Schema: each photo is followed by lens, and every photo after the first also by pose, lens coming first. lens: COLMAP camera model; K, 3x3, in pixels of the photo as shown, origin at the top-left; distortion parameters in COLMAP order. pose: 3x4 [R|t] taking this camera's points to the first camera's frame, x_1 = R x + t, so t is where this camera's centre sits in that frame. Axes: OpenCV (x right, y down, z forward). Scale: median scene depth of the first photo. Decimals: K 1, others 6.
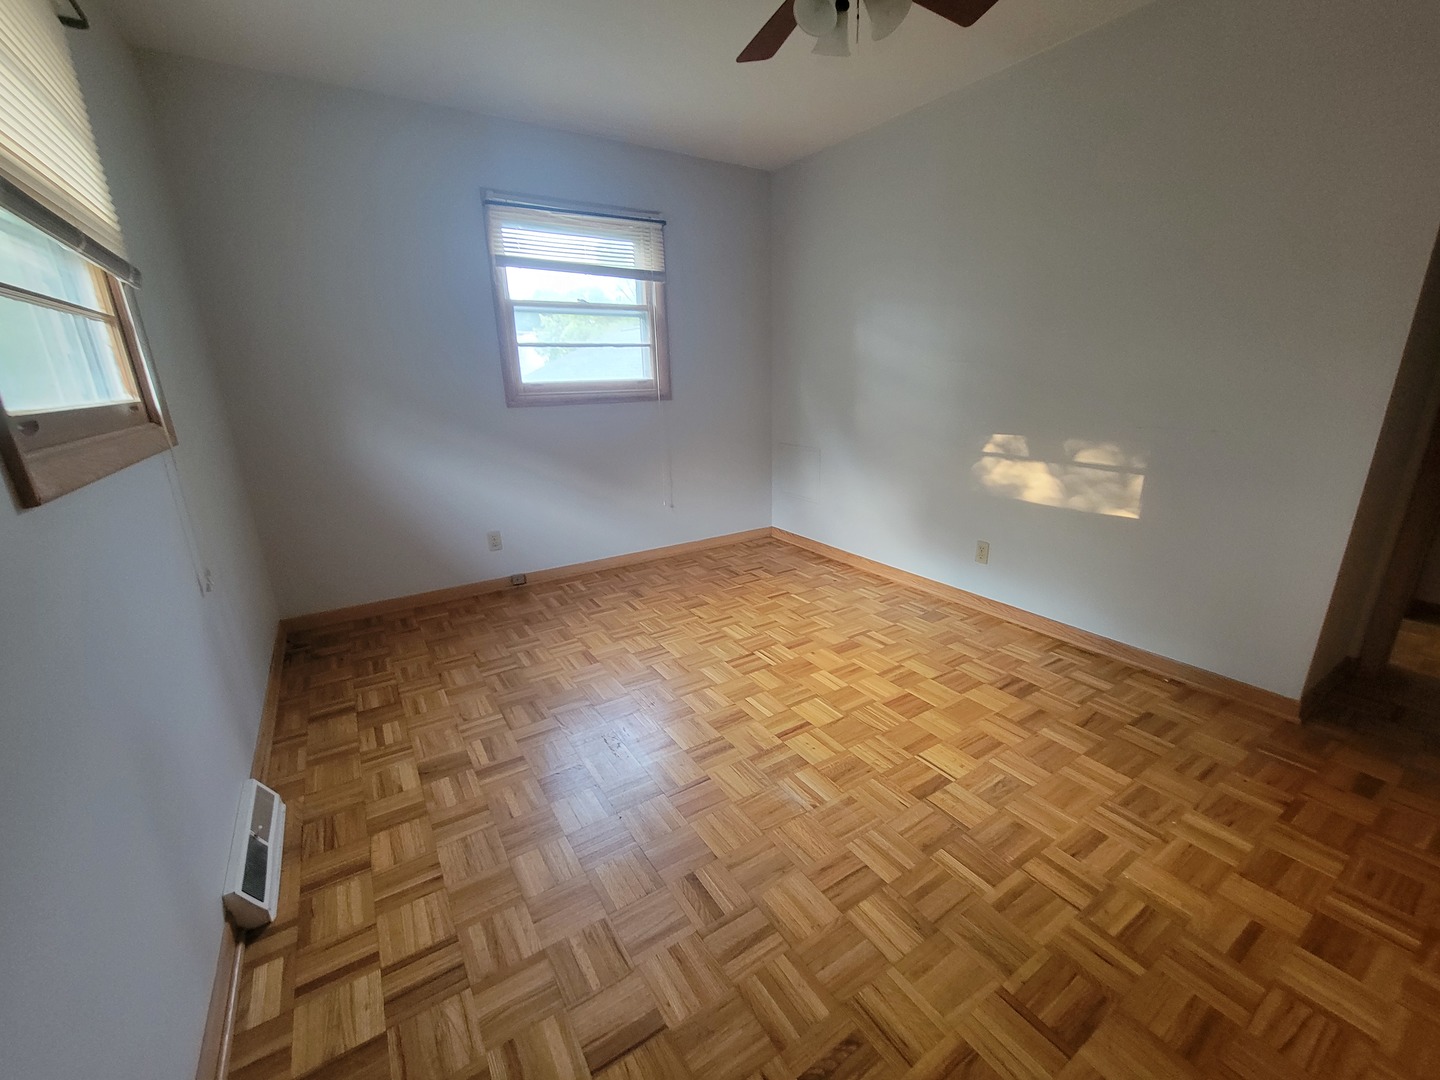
lens RADIAL K [[586.7, 0, 732.5], [0, 586.7, 553.7], [0, 0, 1]] dist [-0.002123, 0.000066]
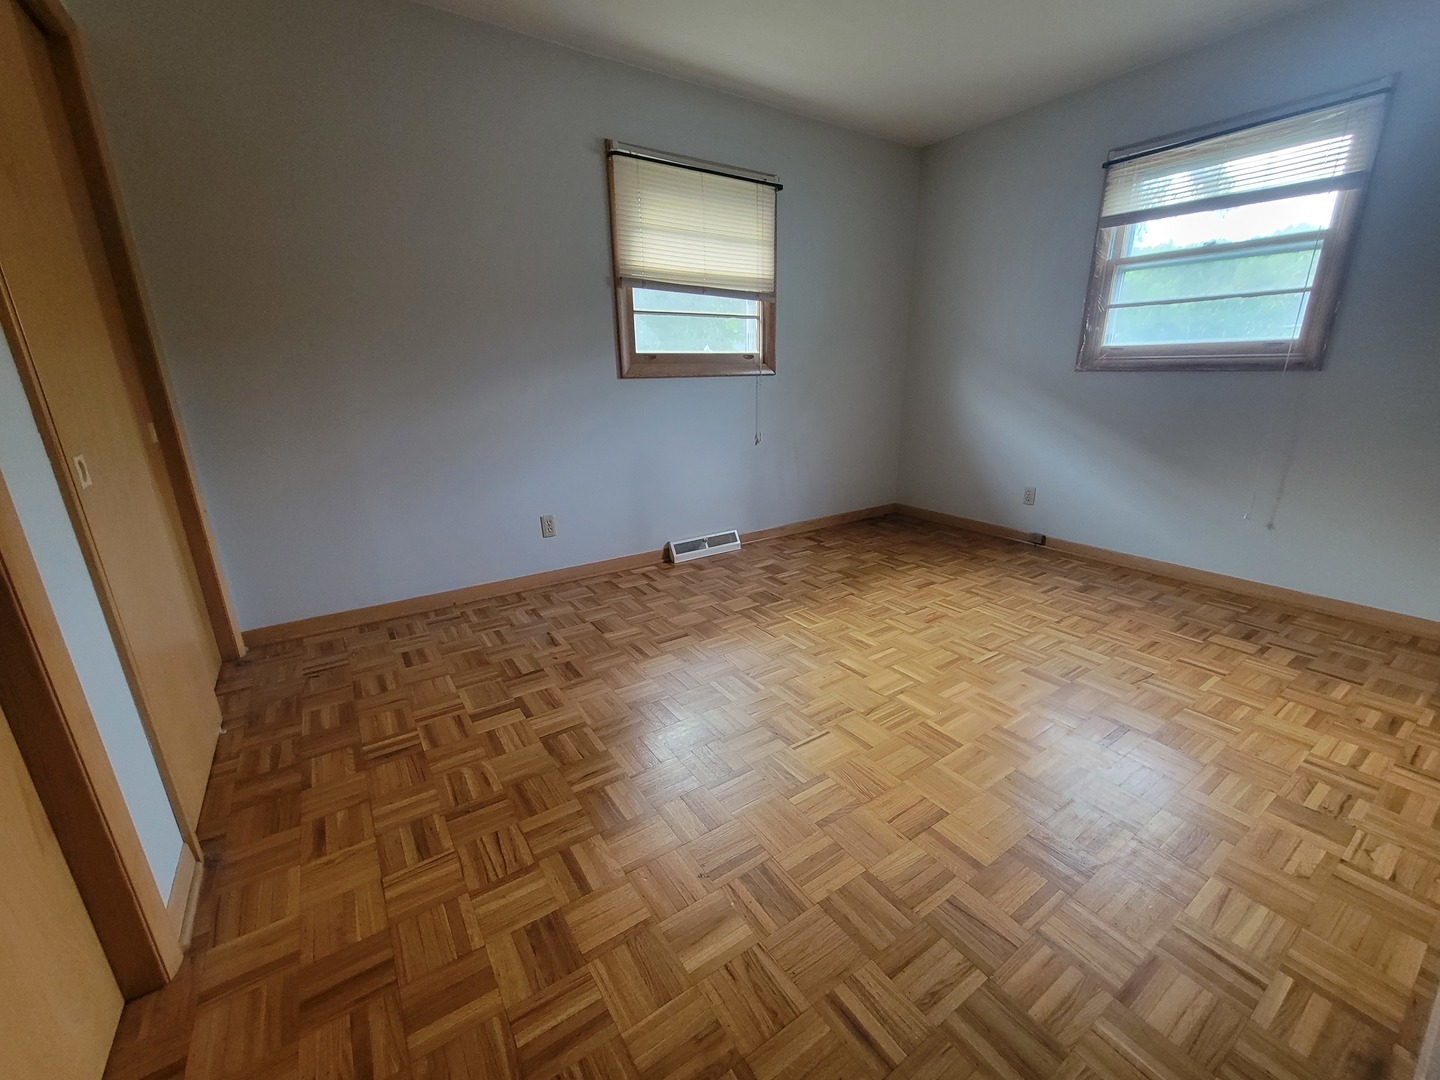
lens RADIAL K [[586.7, 0, 732.5], [0, 586.7, 553.7], [0, 0, 1]] dist [-0.002123, 0.000066]
pose [[0.028978, 0.320571, -0.946781, 0.818382], [-0.286535, 0.910093, 0.299379, -0.117344], [0.957631, 0.262611, 0.118227, 0.482151]]
